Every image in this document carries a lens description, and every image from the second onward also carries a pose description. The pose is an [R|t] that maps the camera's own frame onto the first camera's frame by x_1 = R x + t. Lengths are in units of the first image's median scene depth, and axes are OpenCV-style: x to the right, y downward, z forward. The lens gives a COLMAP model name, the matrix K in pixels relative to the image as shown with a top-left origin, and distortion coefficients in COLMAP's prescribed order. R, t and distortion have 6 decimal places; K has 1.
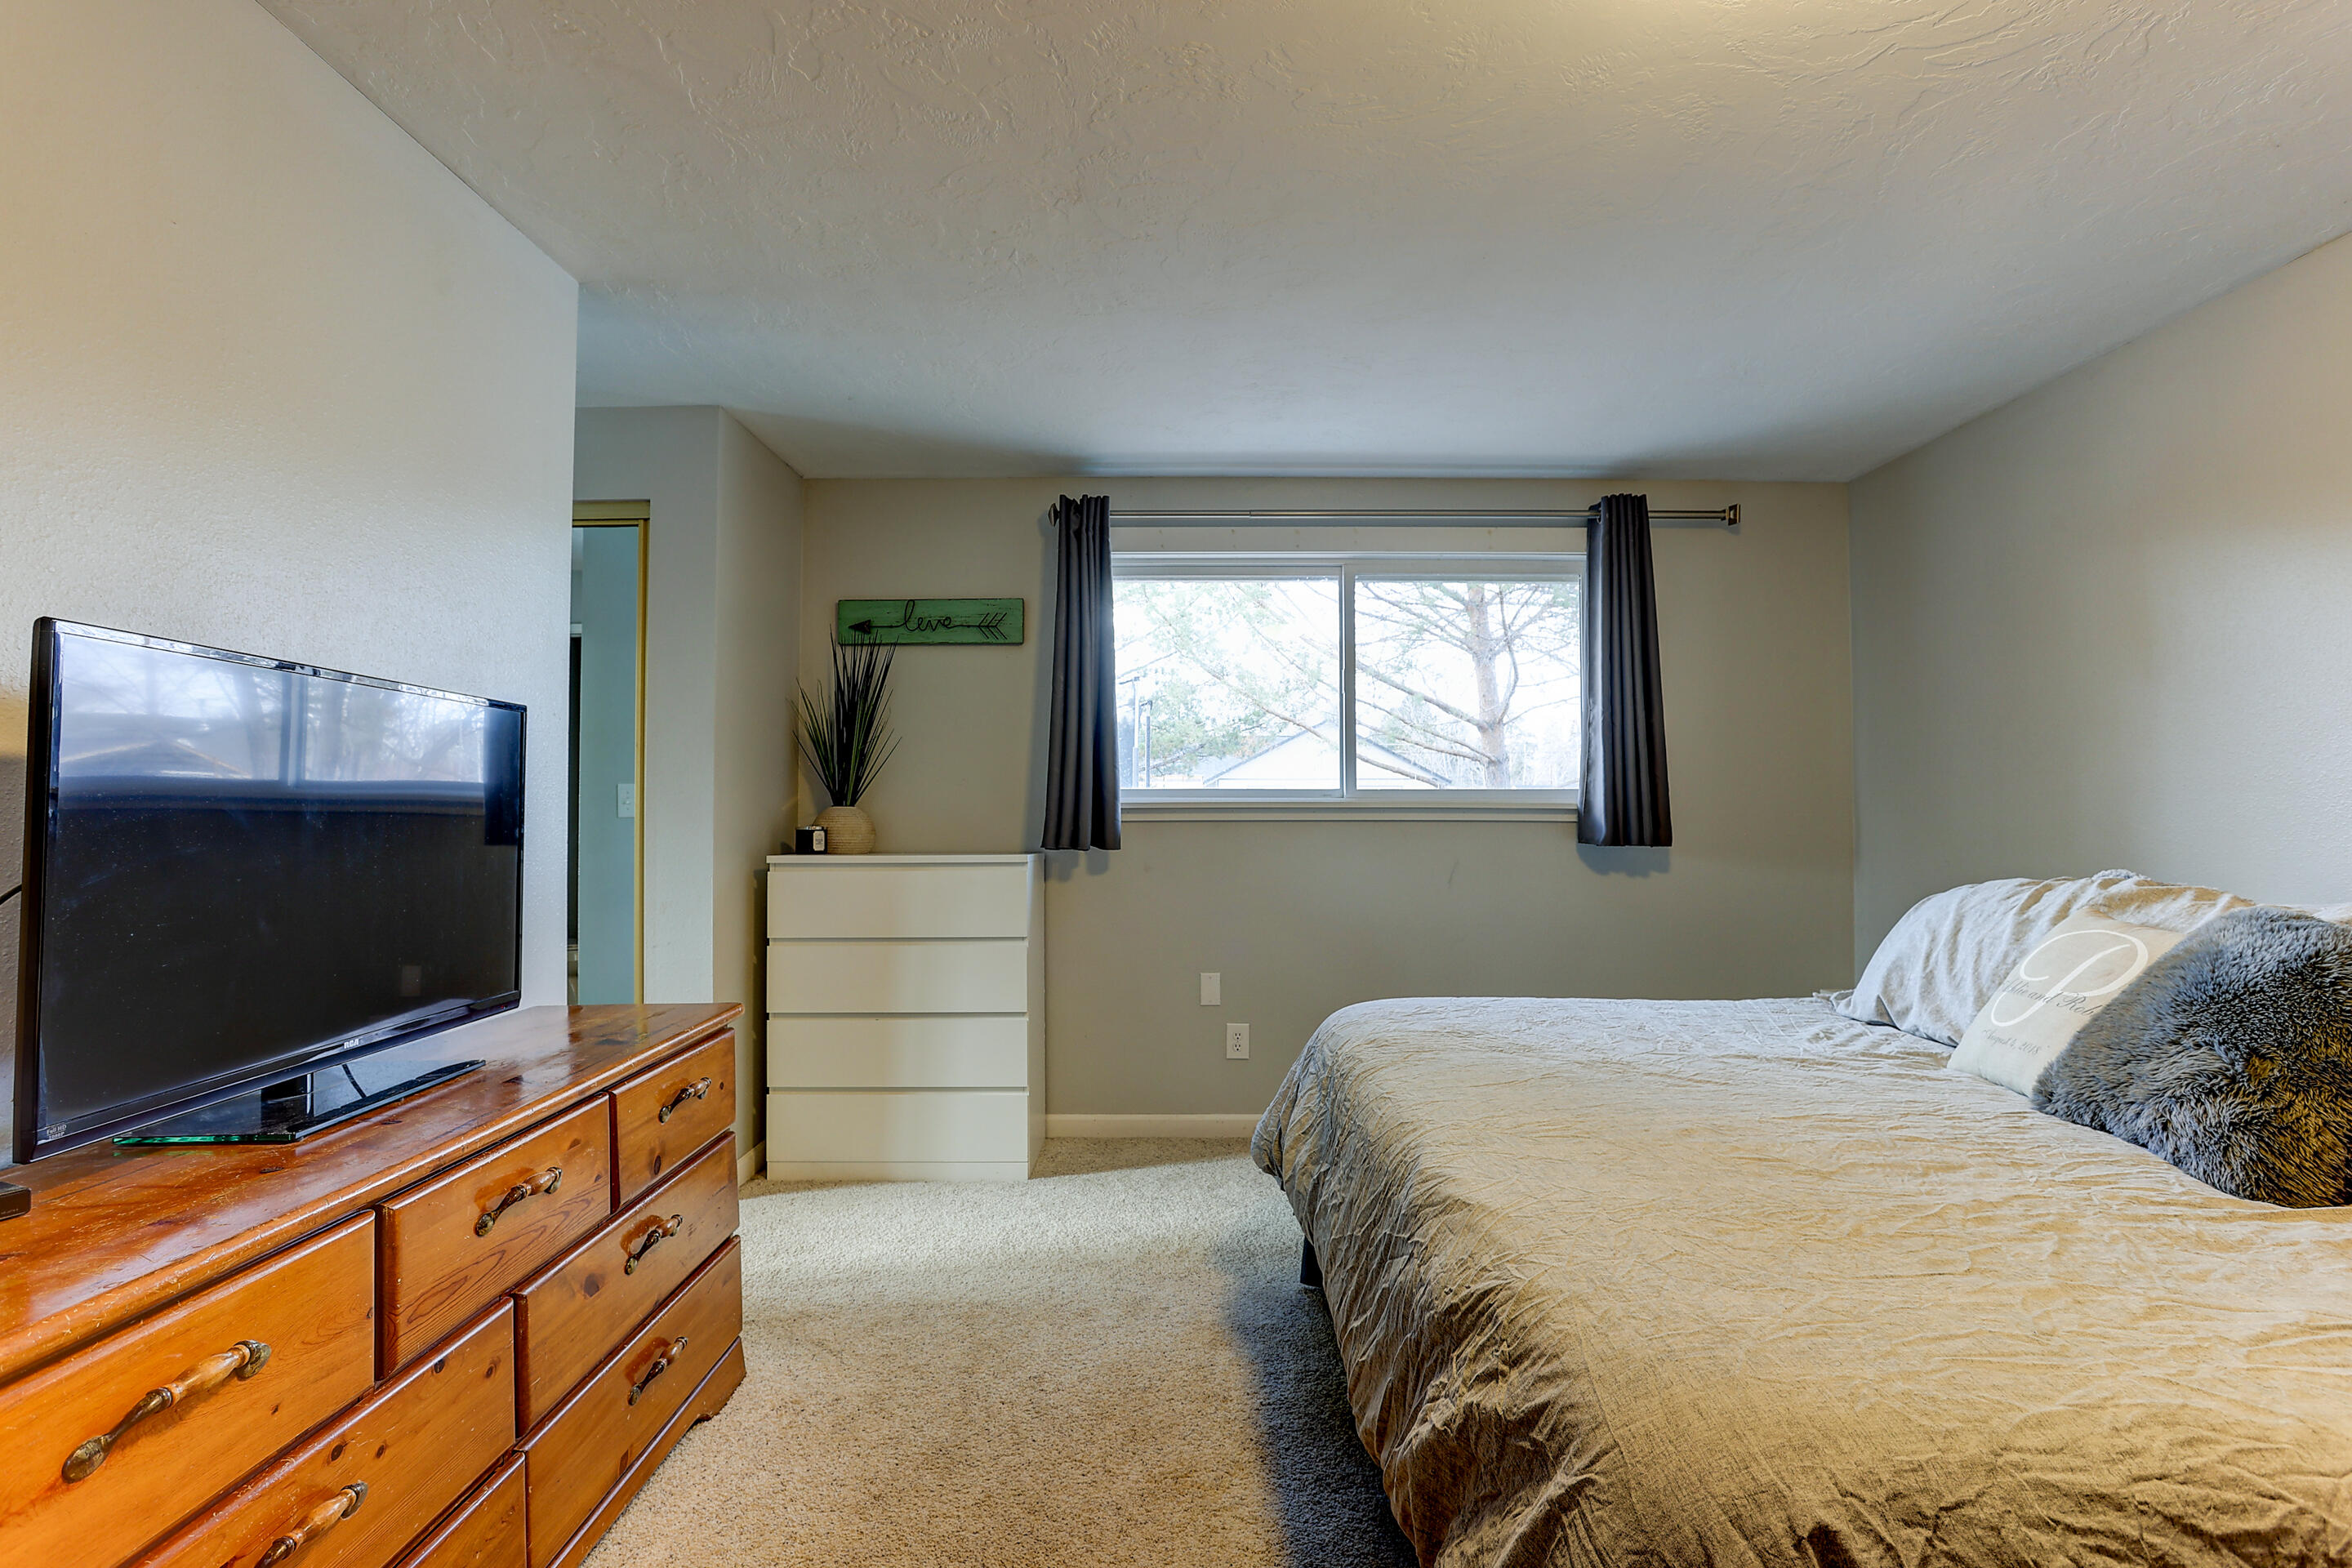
lens RADIAL K [[1106.4, 0, 1176.0], [0, 1106.4, 784.0], [0, 0, 1]] dist [-0.063326, 0.034253]
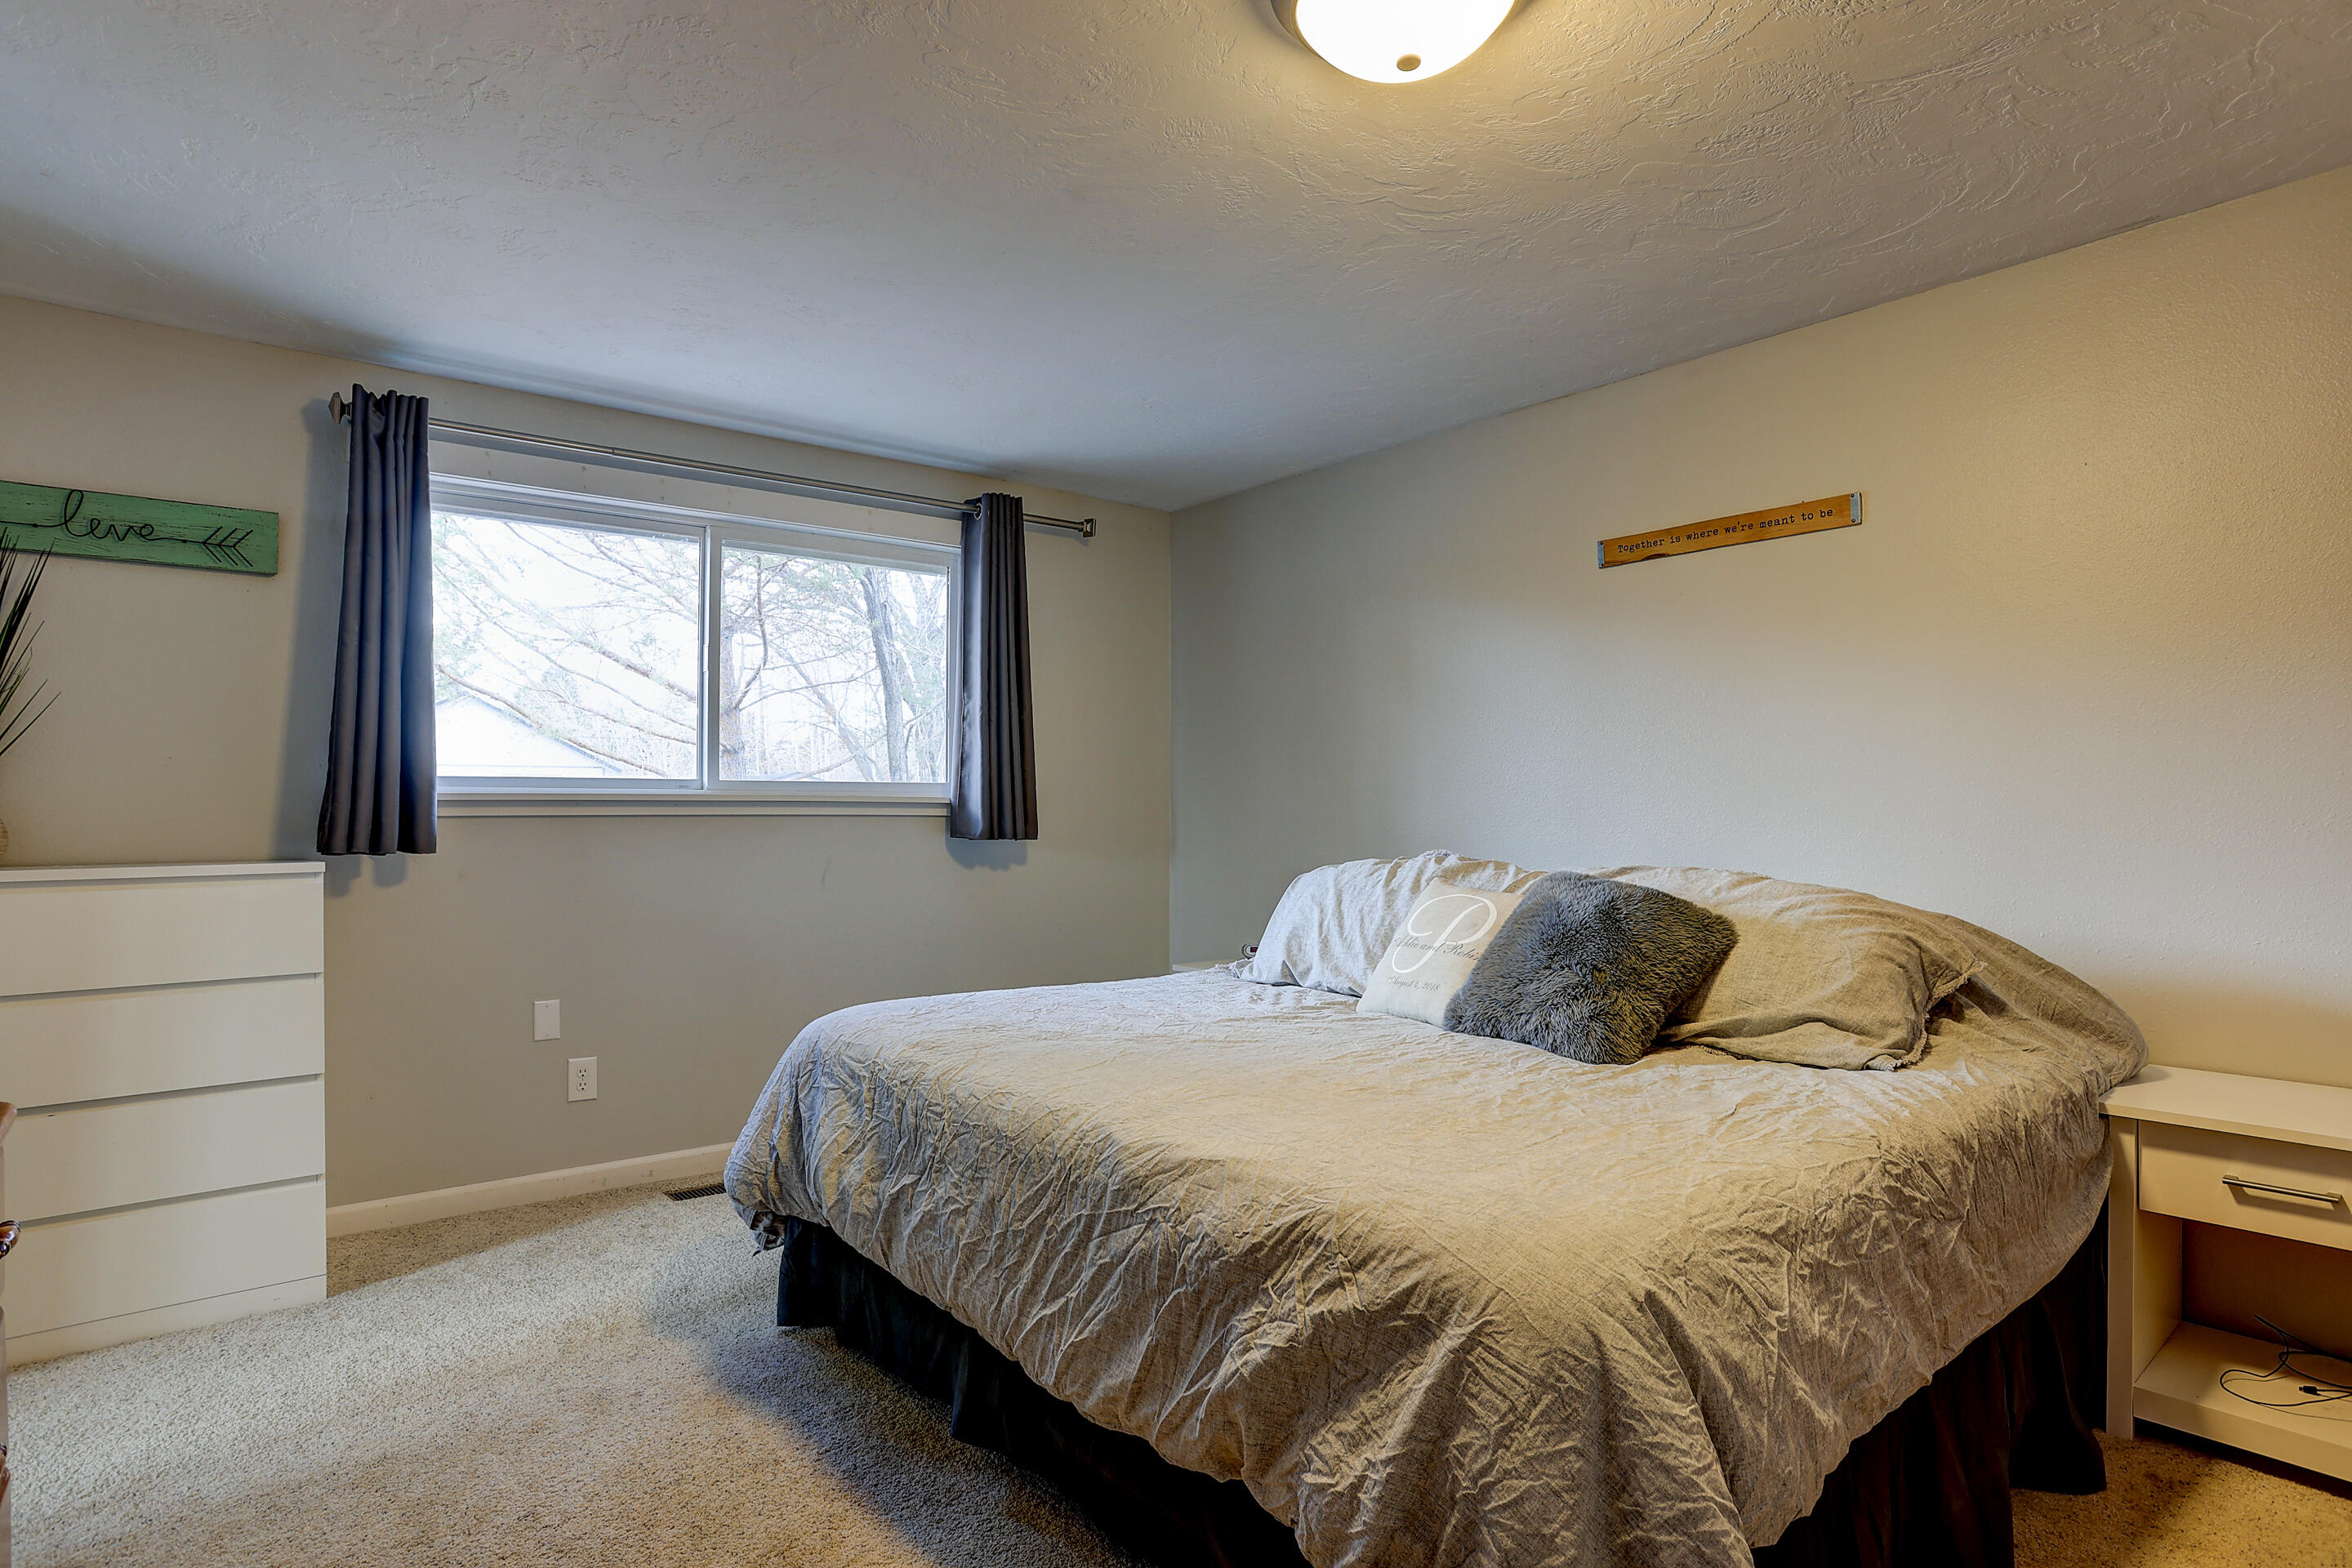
lens RADIAL K [[1200.7, 0, 1176.0], [0, 1200.7, 784.0], [0, 0, 1]] dist [-0.079139, 0.037463]
pose [[0.781888, 0.011508, 0.623313, -0.279004], [-0.015955, 0.999871, 0.001554, 0.001478], [-0.623215, -0.011160, 0.781971, 0.047475]]
